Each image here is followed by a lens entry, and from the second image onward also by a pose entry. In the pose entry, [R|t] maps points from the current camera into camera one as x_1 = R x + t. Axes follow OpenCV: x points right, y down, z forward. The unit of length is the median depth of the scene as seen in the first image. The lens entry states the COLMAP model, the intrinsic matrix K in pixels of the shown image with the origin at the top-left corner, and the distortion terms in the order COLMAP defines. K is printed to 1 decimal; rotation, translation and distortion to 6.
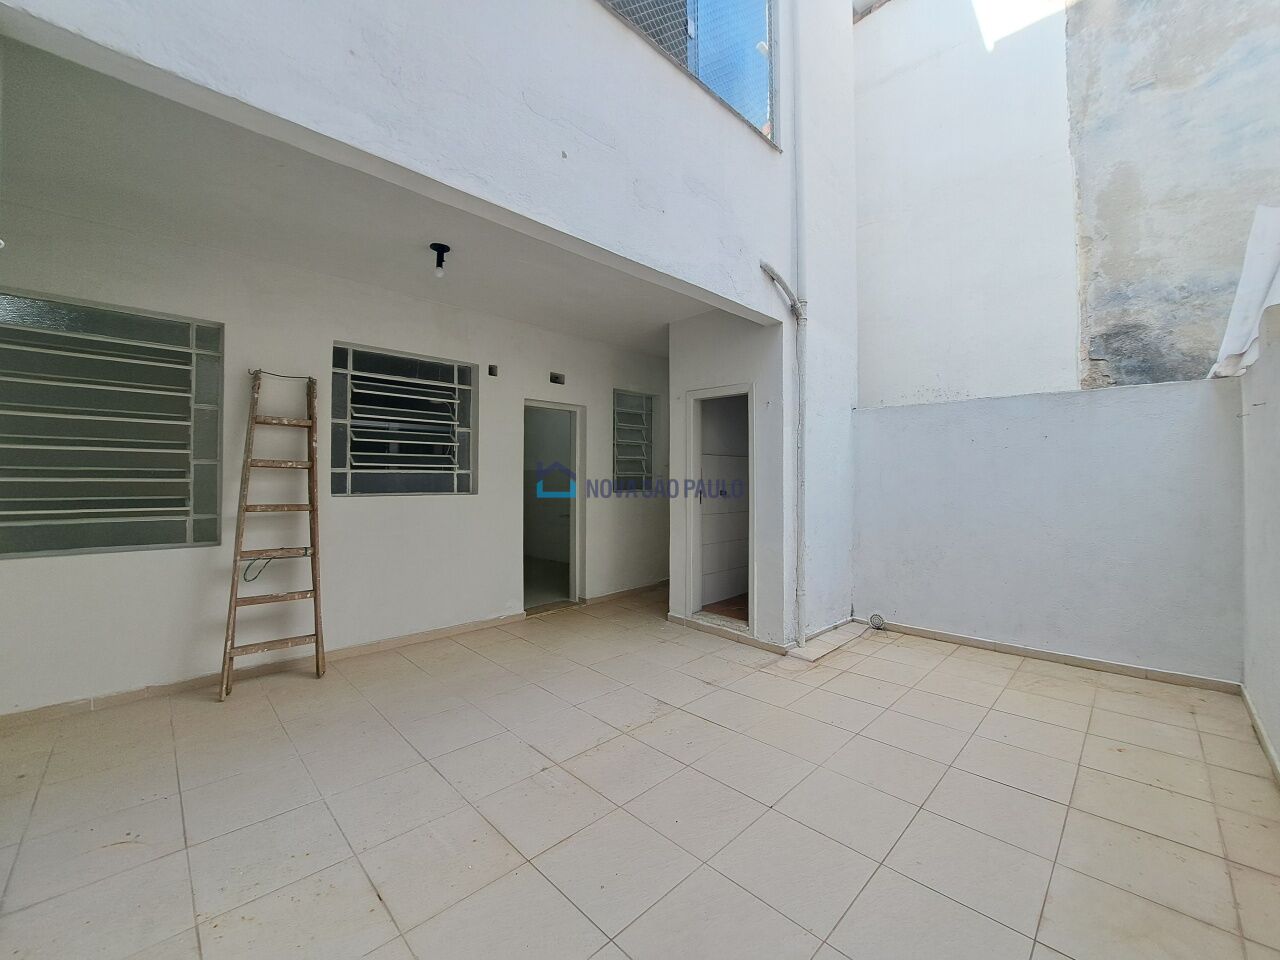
lens RADIAL K [[507.1, 0, 633.7], [0, 507.1, 471.1], [0, 0, 1]] dist [-0.013975, 0.000075]
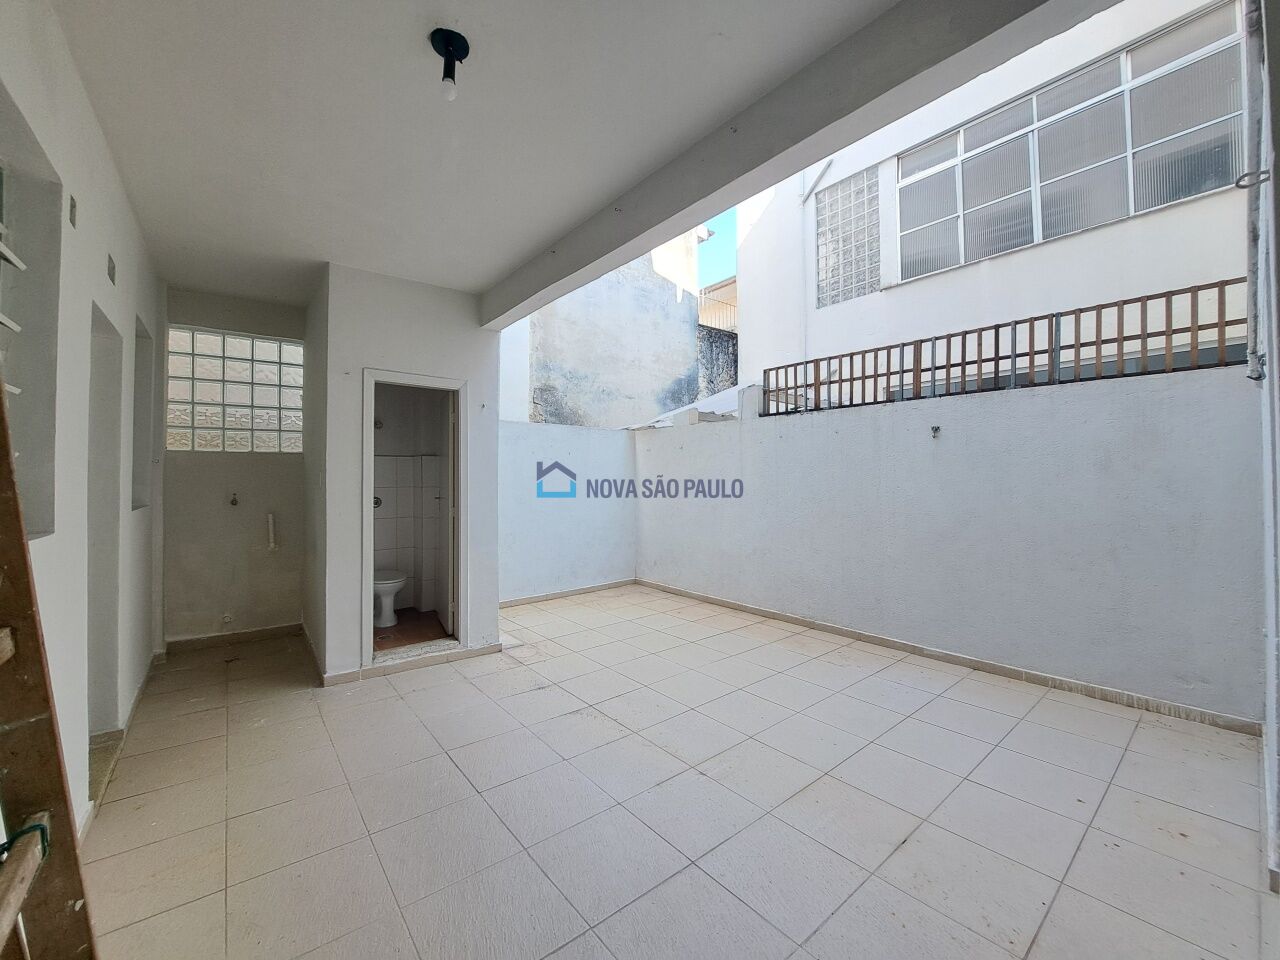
lens RADIAL K [[508.3, 0, 634.4], [0, 508.3, 471.3], [0, 0, 1]] dist [-0.015318, -0.000474]
pose [[0.099709, 0.009906, 0.994967, -0.642299], [-0.014080, 0.999864, -0.008544, -0.001755], [-0.994917, -0.013158, 0.099835, 0.557869]]
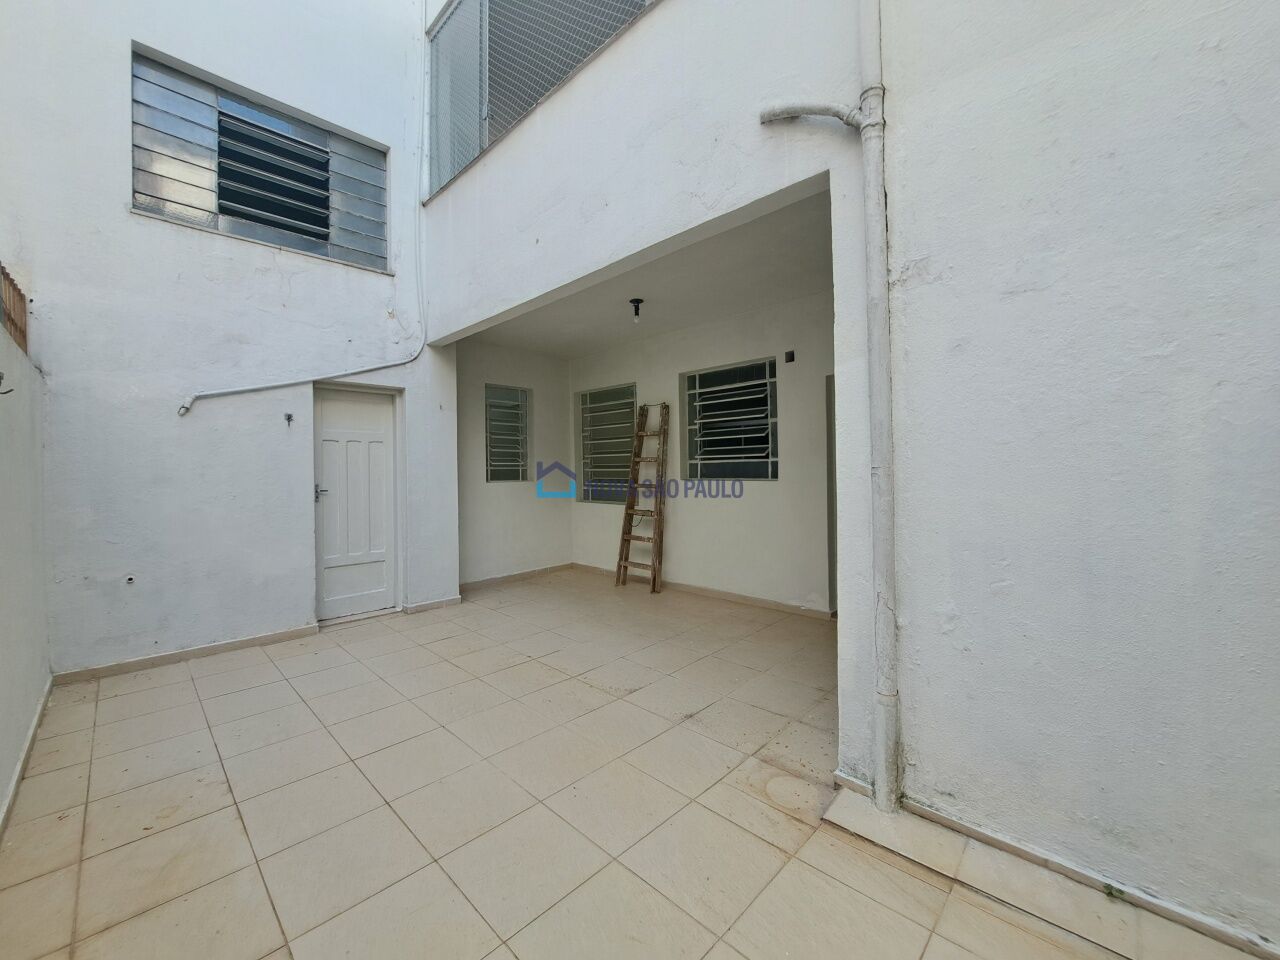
lens RADIAL K [[508.3, 0, 634.4], [0, 508.3, 471.3], [0, 0, 1]] dist [-0.015318, -0.000474]
pose [[0.024298, 0.001417, -0.999704, 0.742950], [0.032331, 0.999475, 0.002202, 0.014782], [0.999182, -0.032375, 0.024240, 0.697942]]
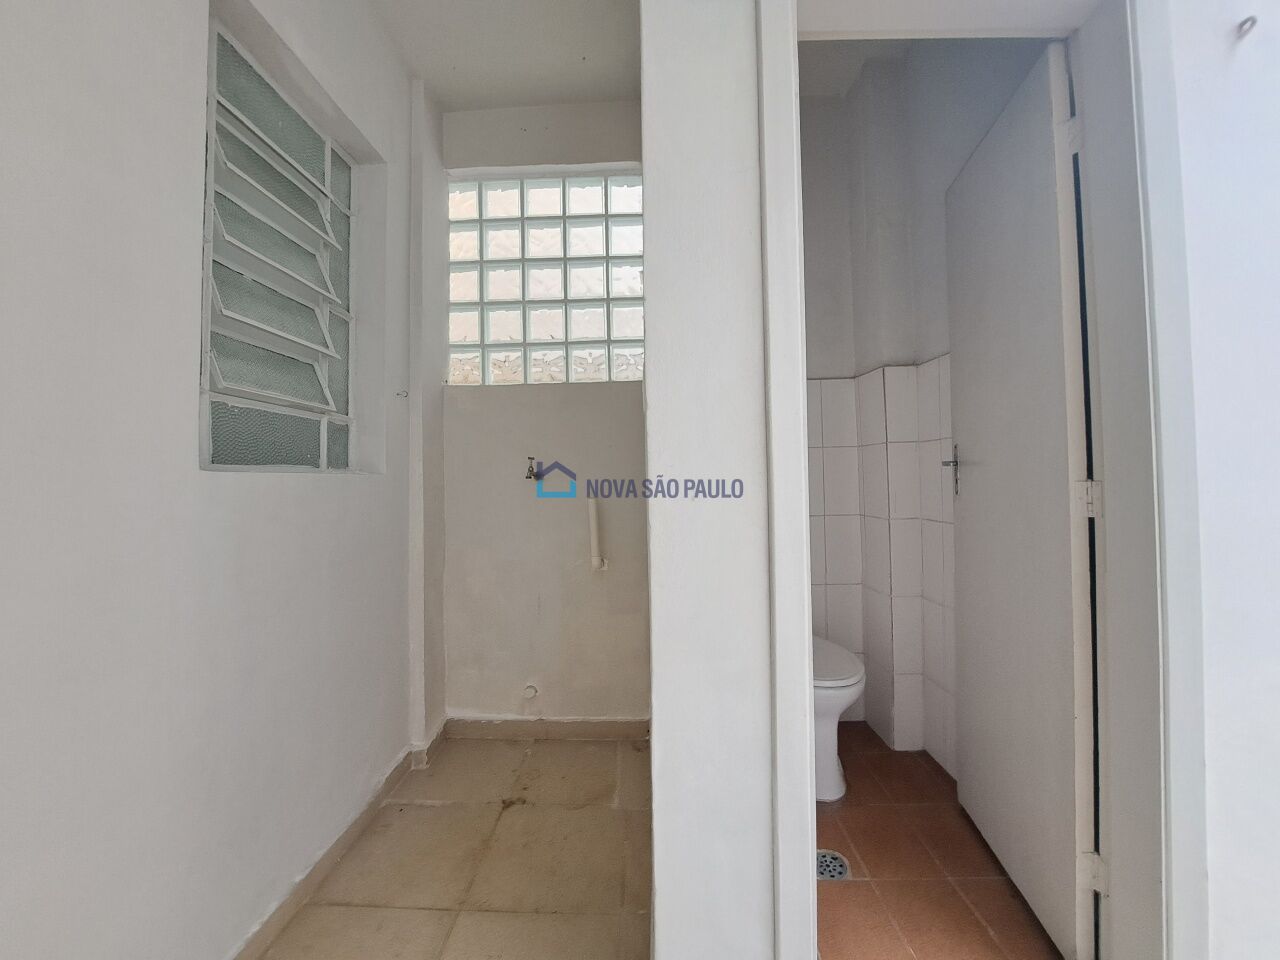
lens RADIAL K [[508.3, 0, 634.4], [0, 508.3, 471.3], [0, 0, 1]] dist [-0.015318, -0.000474]
pose [[0.719501, 0.005503, 0.694470, -0.070093], [0.002997, 0.999935, -0.011029, 0.058690], [-0.694485, 0.010017, 0.719437, 0.956257]]
